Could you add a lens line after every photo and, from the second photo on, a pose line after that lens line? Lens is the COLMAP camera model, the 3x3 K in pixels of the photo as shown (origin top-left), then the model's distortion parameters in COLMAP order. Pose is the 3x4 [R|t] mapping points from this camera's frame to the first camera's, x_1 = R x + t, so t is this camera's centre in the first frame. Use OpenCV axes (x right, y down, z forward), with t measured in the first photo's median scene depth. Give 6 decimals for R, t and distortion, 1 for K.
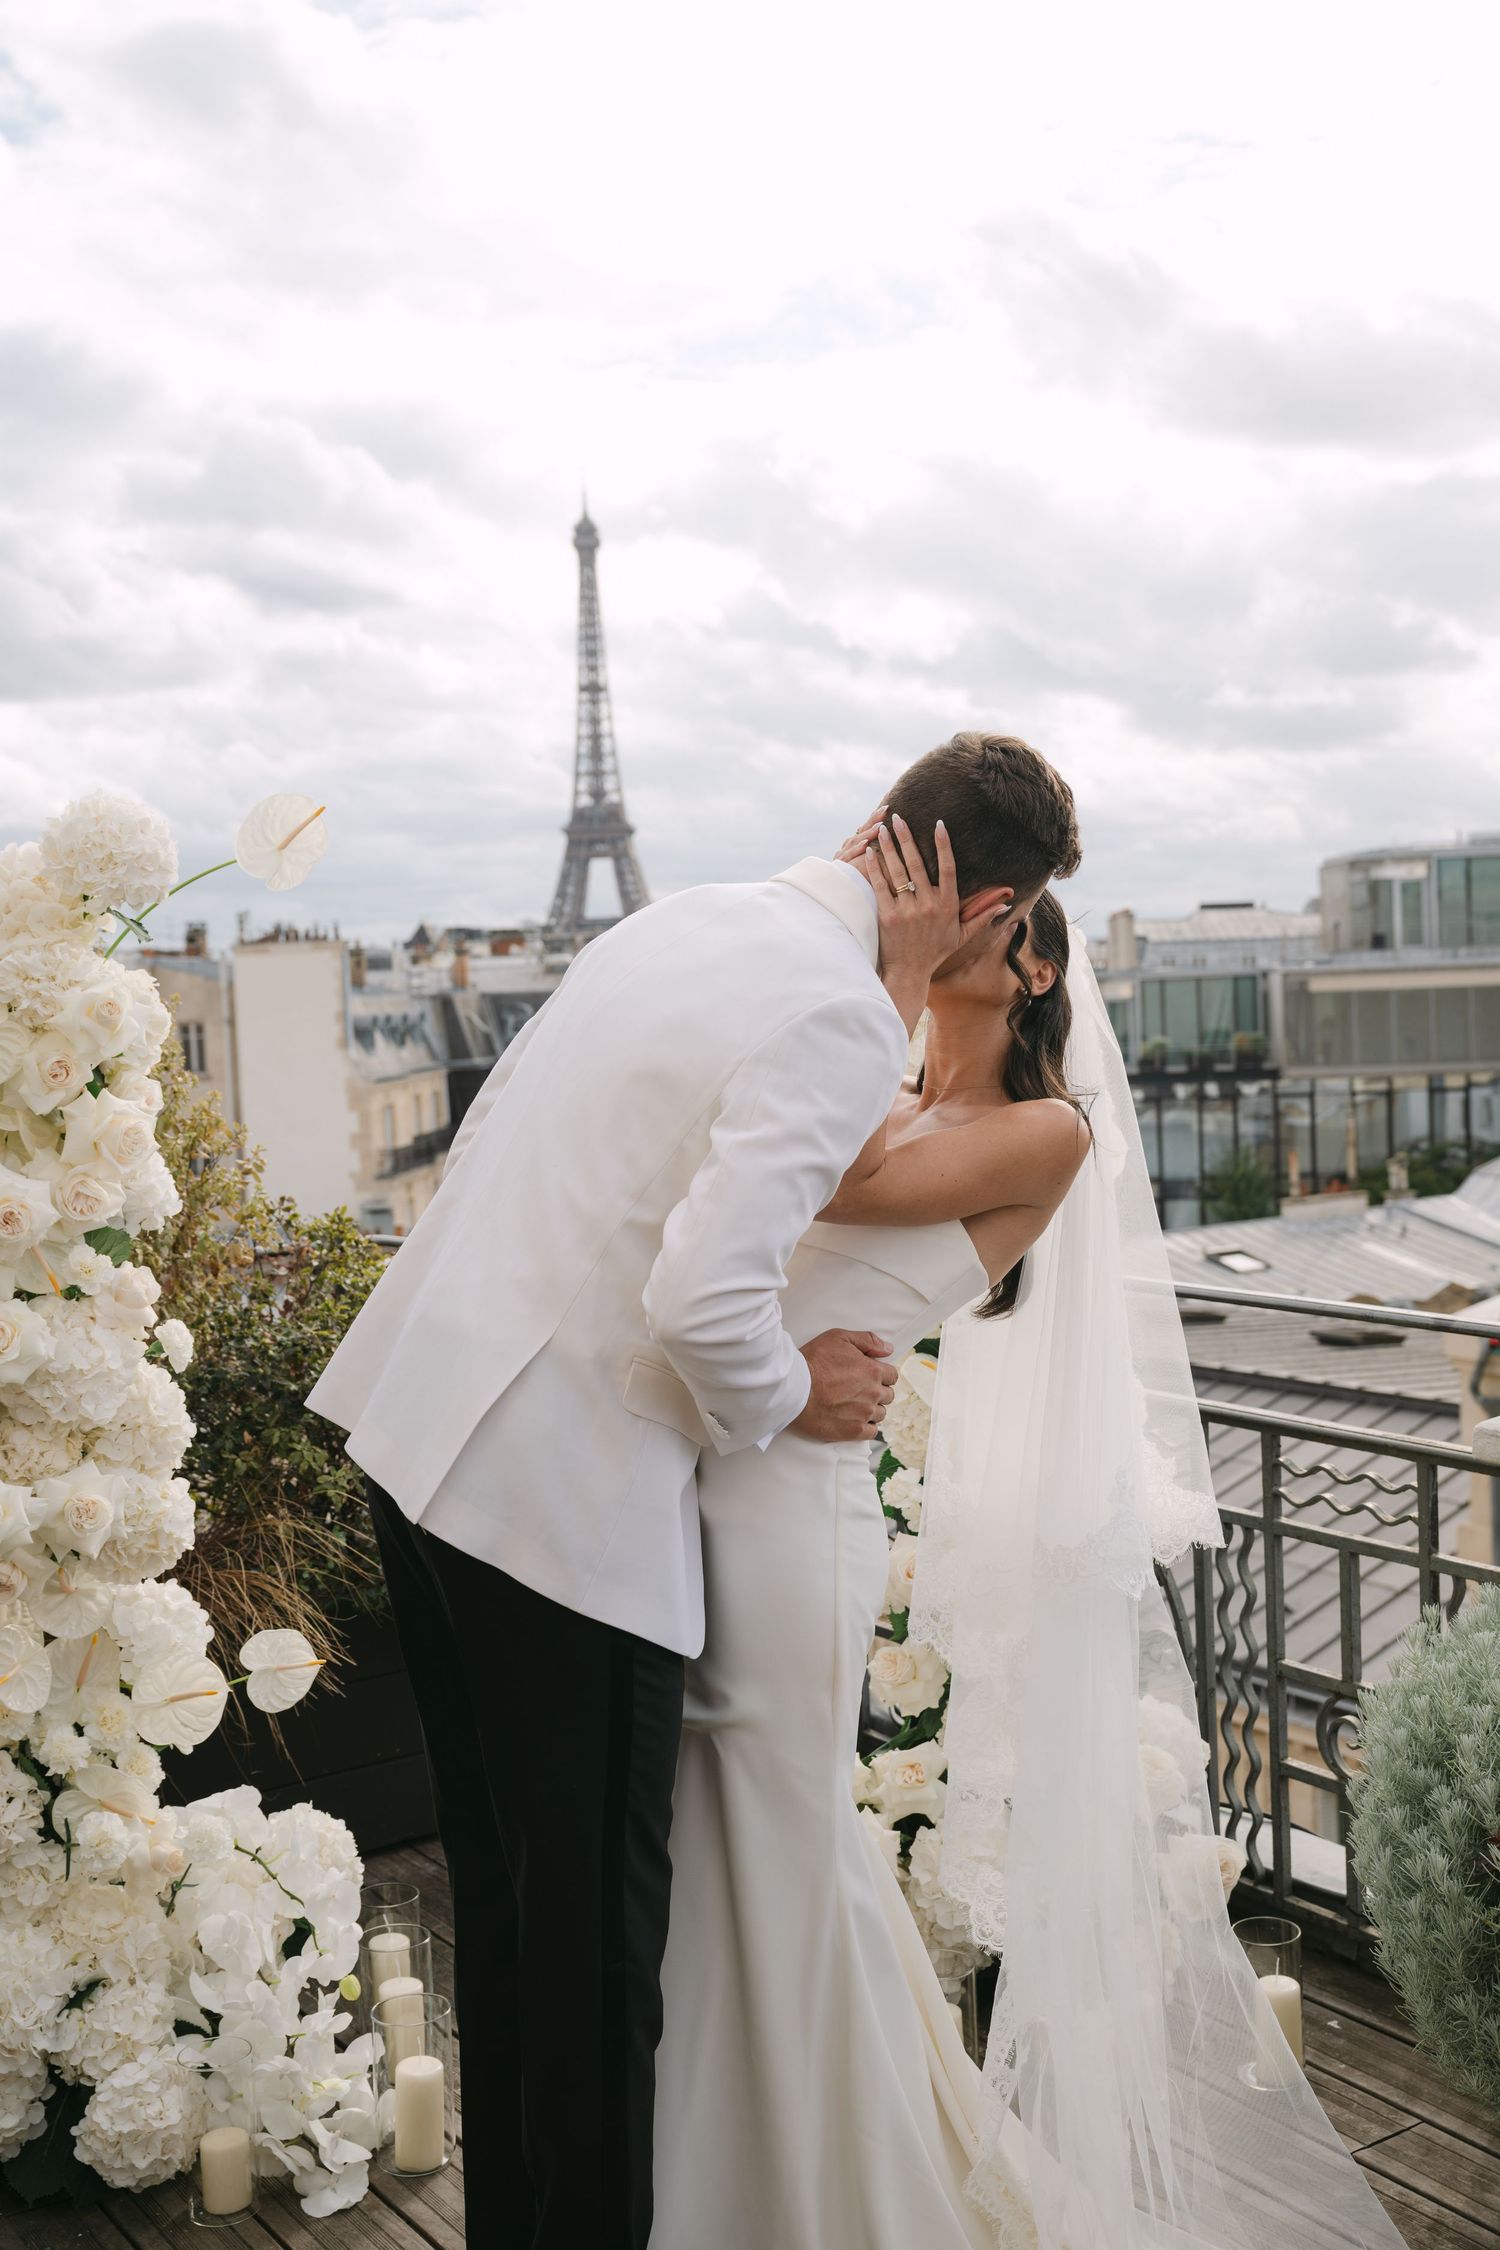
lens RADIAL K [[2553.3, 0, 808.4], [0, 2553.3, 1155.4], [0, 0, 1]] dist [0.000695, 0.000000]
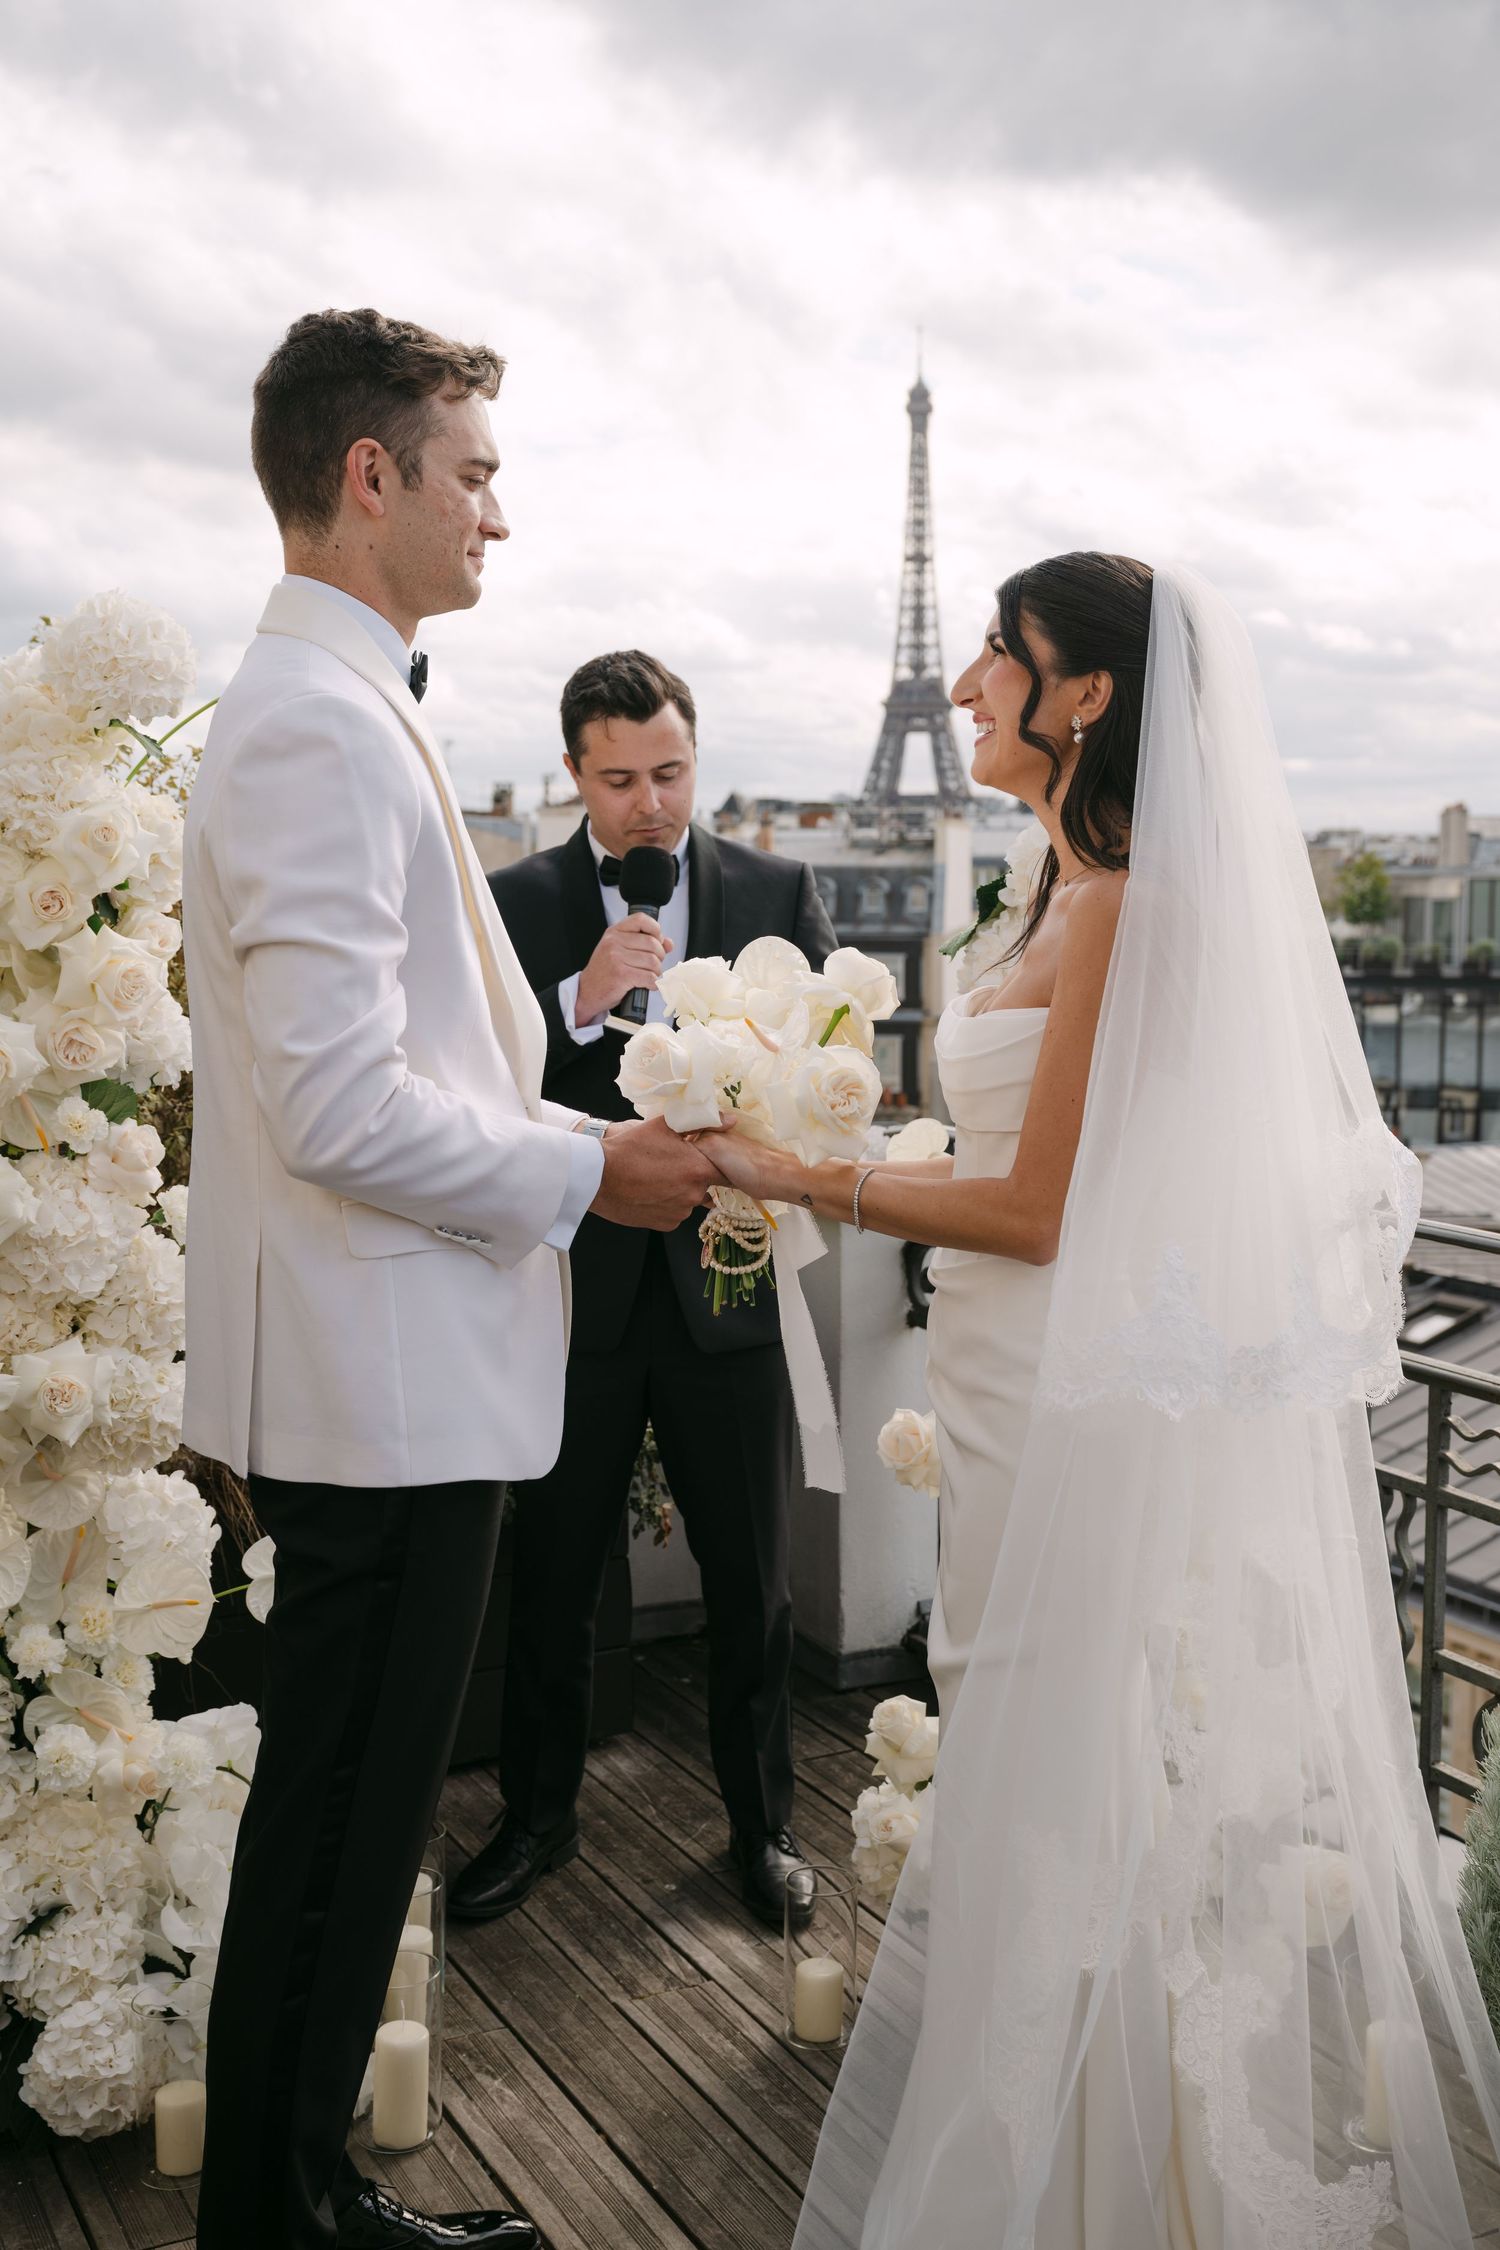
lens RADIAL K [[2592.1, 0, 773.9], [0, 2592.1, 1133.7], [0, 0, 1]] dist [0.001080, 0.000000]
pose [[0.990290, 0.053264, -0.128406, 0.075130], [-0.048473, 0.998017, 0.040153, -0.000792], [0.130290, -0.033539, 0.990908, 0.123998]]
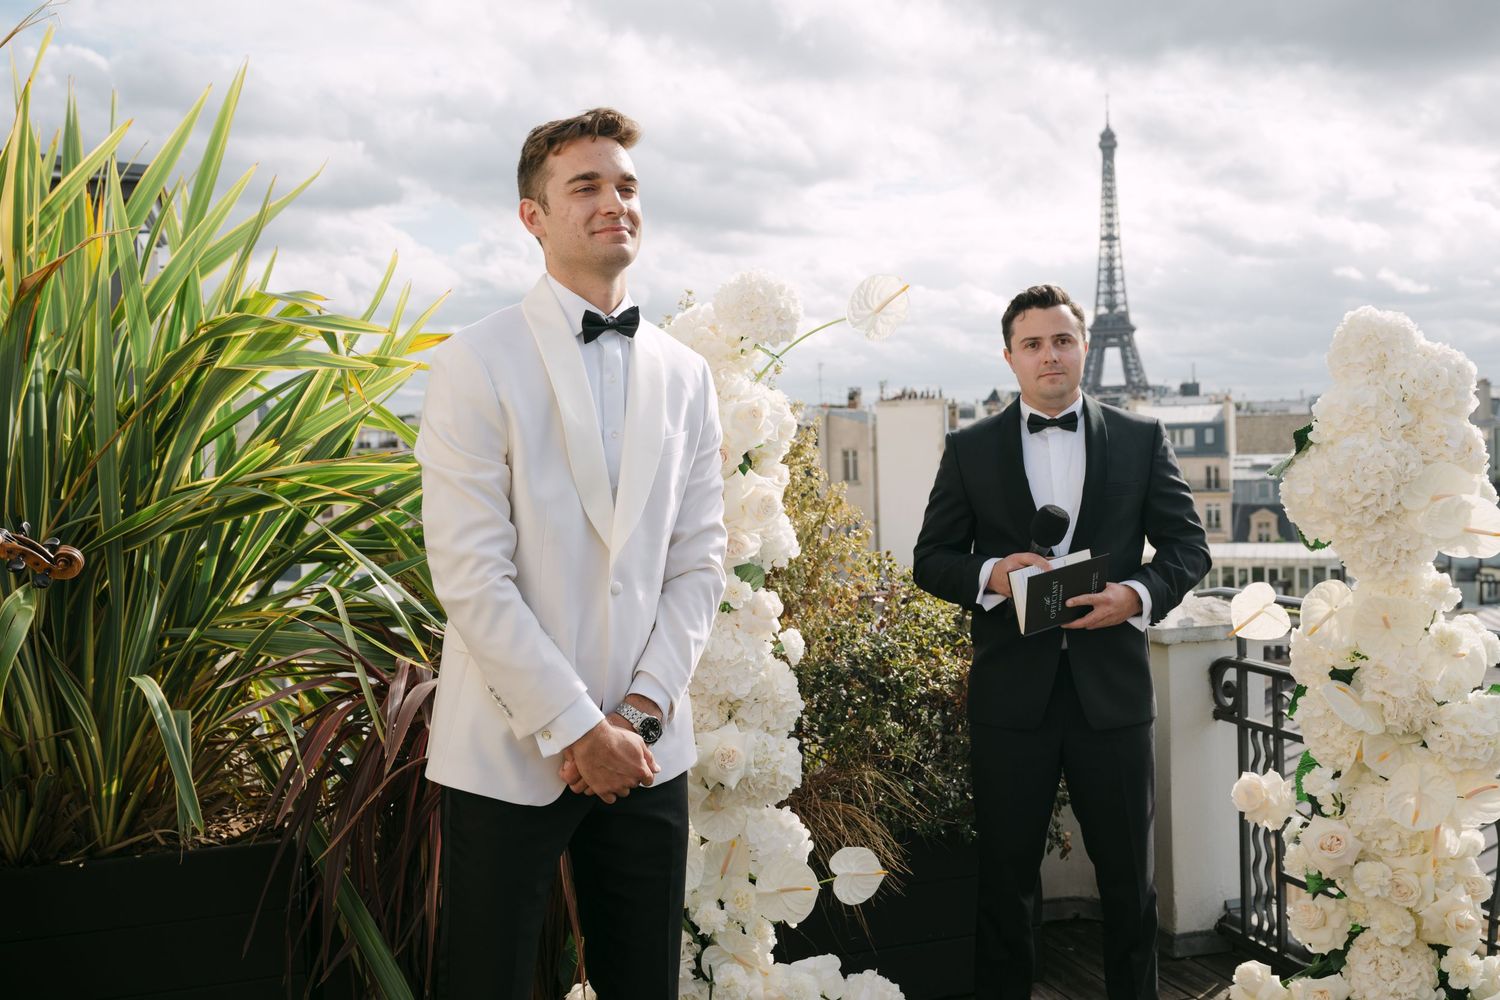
lens RADIAL K [[1618.0, 0, 743.0], [0, 1618.0, 497.2], [0, 0, 1]] dist [0.011852, 0.000000]
pose [[0.954160, 0.021900, -0.298496, -0.000300], [-0.029053, 0.999387, -0.019547, 0.008101], [0.297884, 0.027323, 0.954211, 0.106583]]
